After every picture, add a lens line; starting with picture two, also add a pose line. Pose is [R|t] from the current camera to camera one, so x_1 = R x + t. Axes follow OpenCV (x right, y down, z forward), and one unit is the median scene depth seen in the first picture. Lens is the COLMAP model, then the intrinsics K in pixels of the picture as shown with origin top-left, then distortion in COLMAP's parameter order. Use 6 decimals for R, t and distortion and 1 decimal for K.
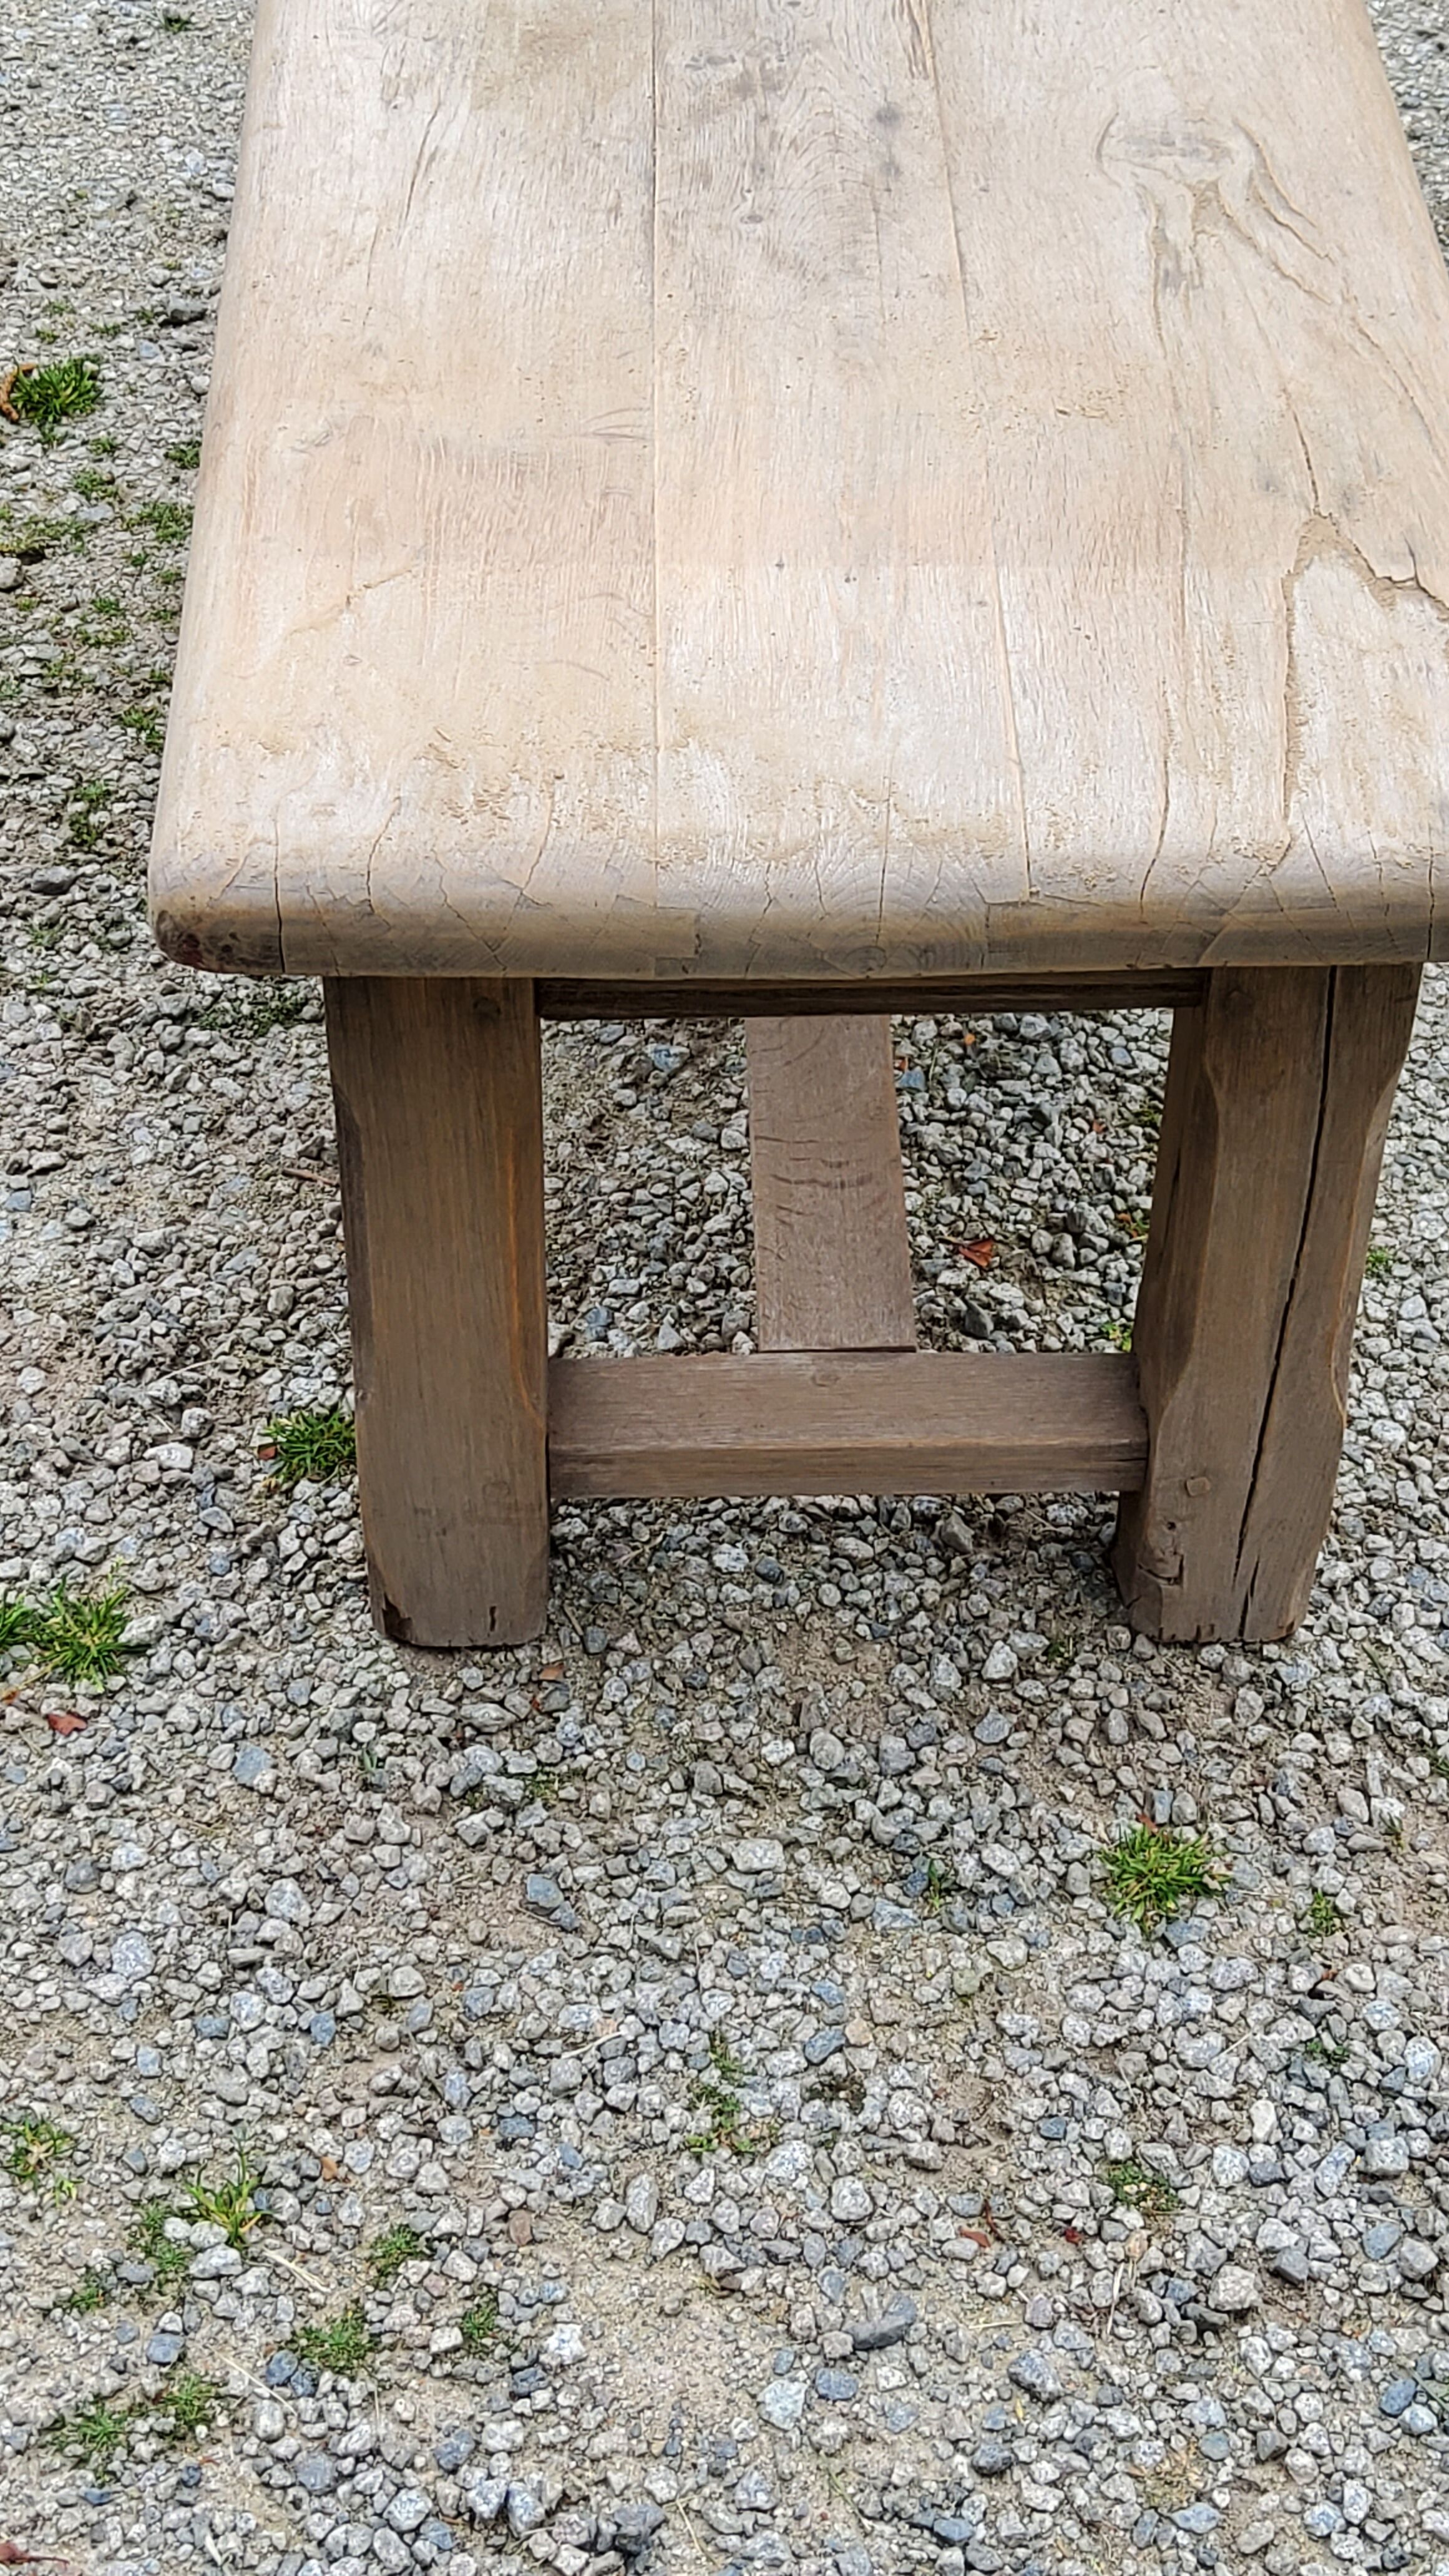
lens RADIAL K [[3833.5, 0, 720.1], [0, 3833.5, 1290.0], [0, 0, 1]] dist [0.170333, -0.339613]
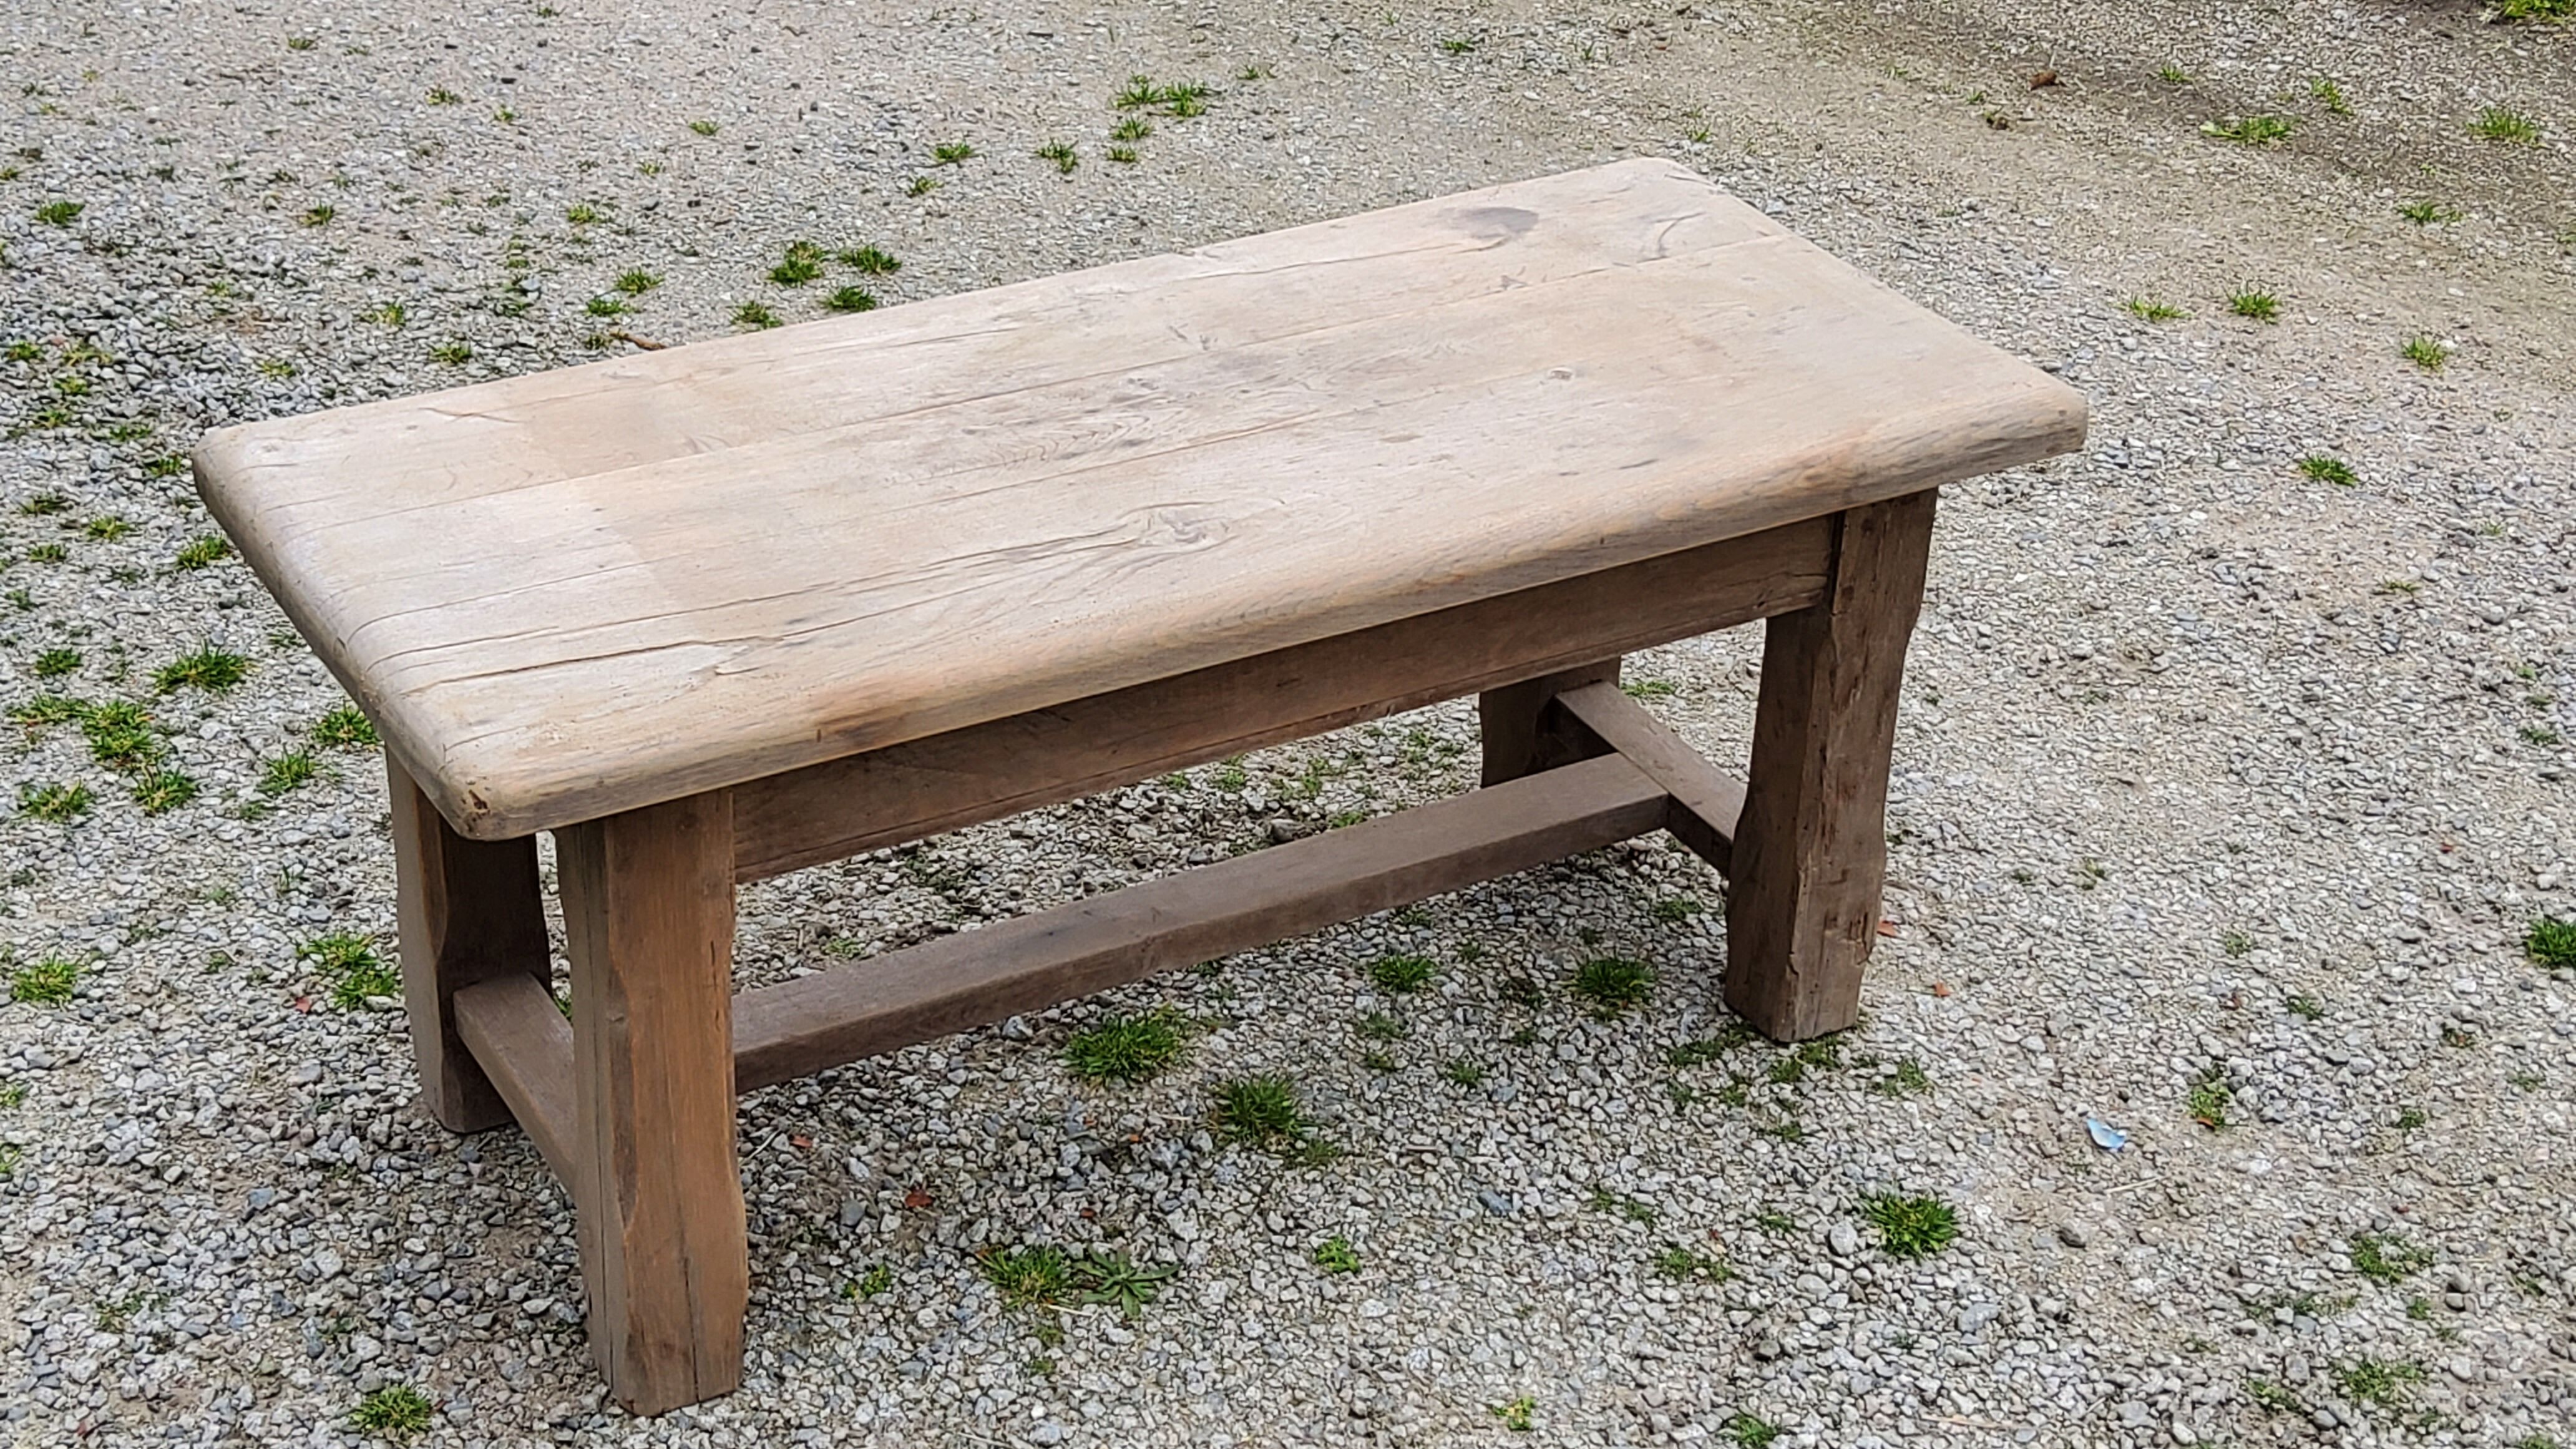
lens RADIAL K [[3822.9, 0, 1281.7], [0, 3822.9, 731.3], [0, 0, 1]] dist [0.203402, -0.573854]
pose [[0.484091, 0.441159, -0.755668, 1.166195], [-0.632547, 0.773146, 0.046145, -0.303765], [0.604599, 0.455658, 0.653327, 0.118096]]
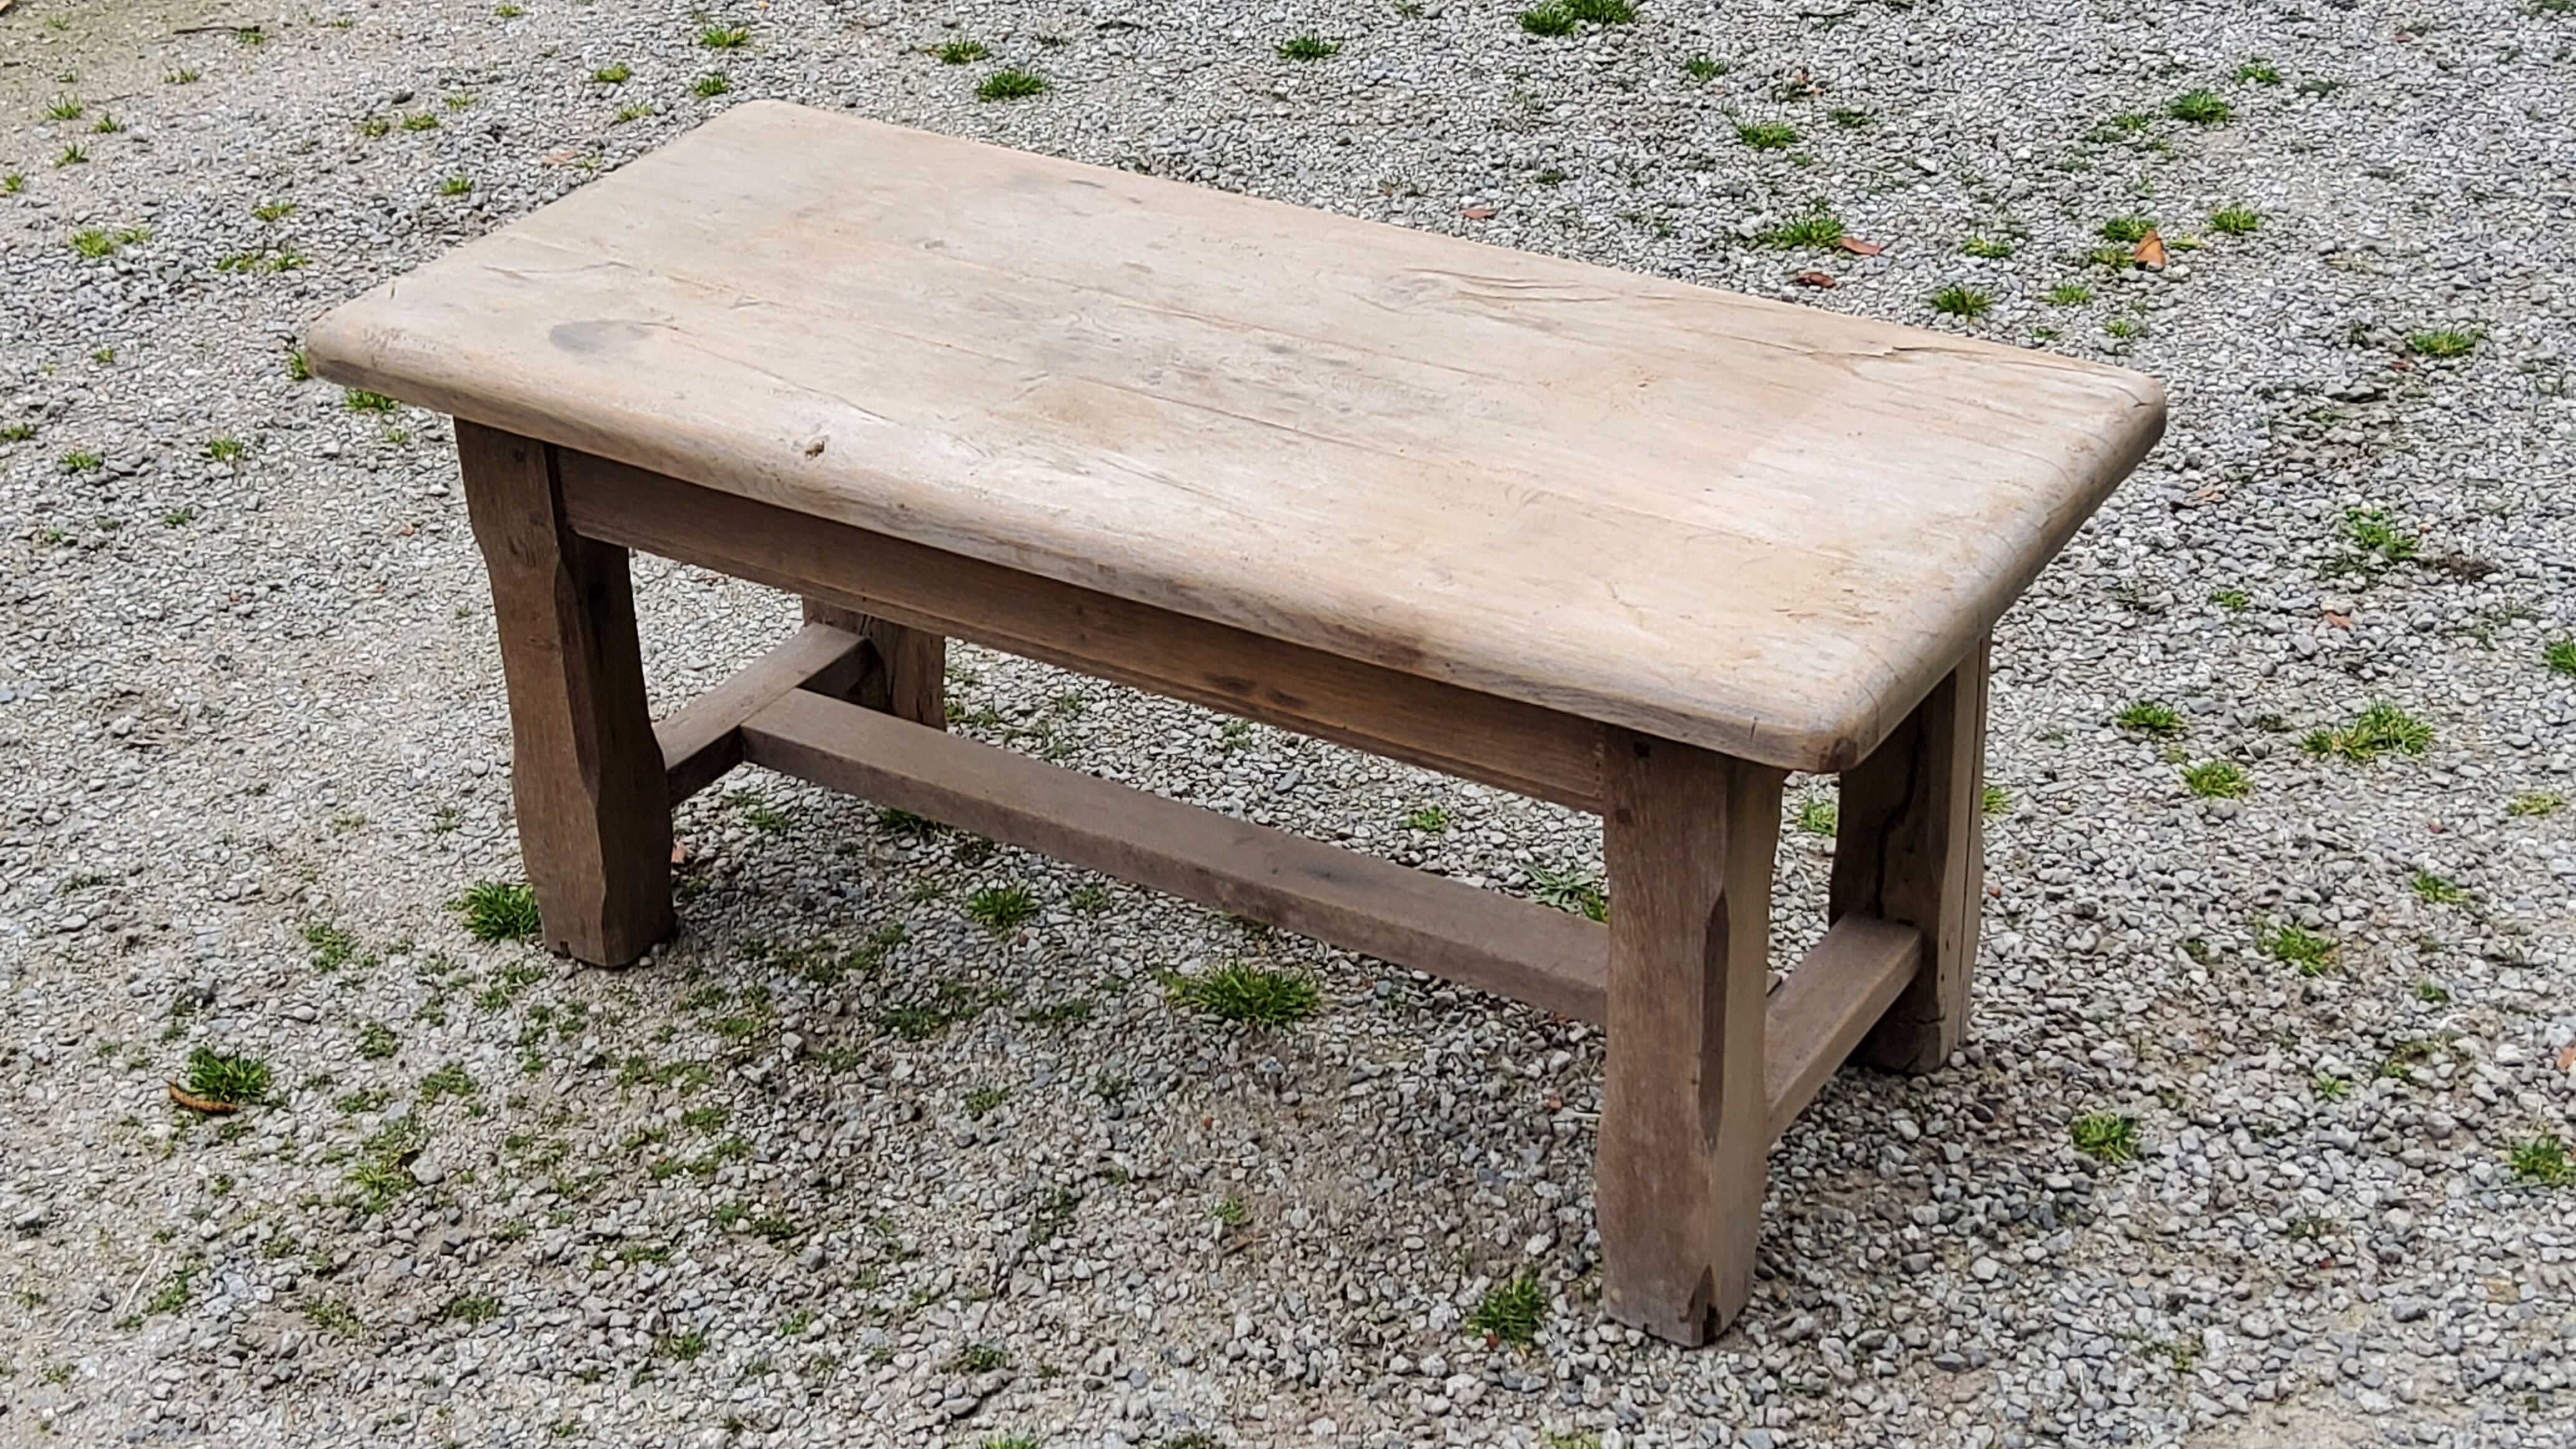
lens RADIAL K [[3822.9, 0, 1281.7], [0, 3822.9, 731.3], [0, 0, 1]] dist [0.203402, -0.573854]
pose [[0.543854, -0.441685, 0.713539, -1.040265], [0.612653, 0.790043, 0.022082, -0.205127], [-0.573480, 0.425142, 0.700268, 0.007867]]
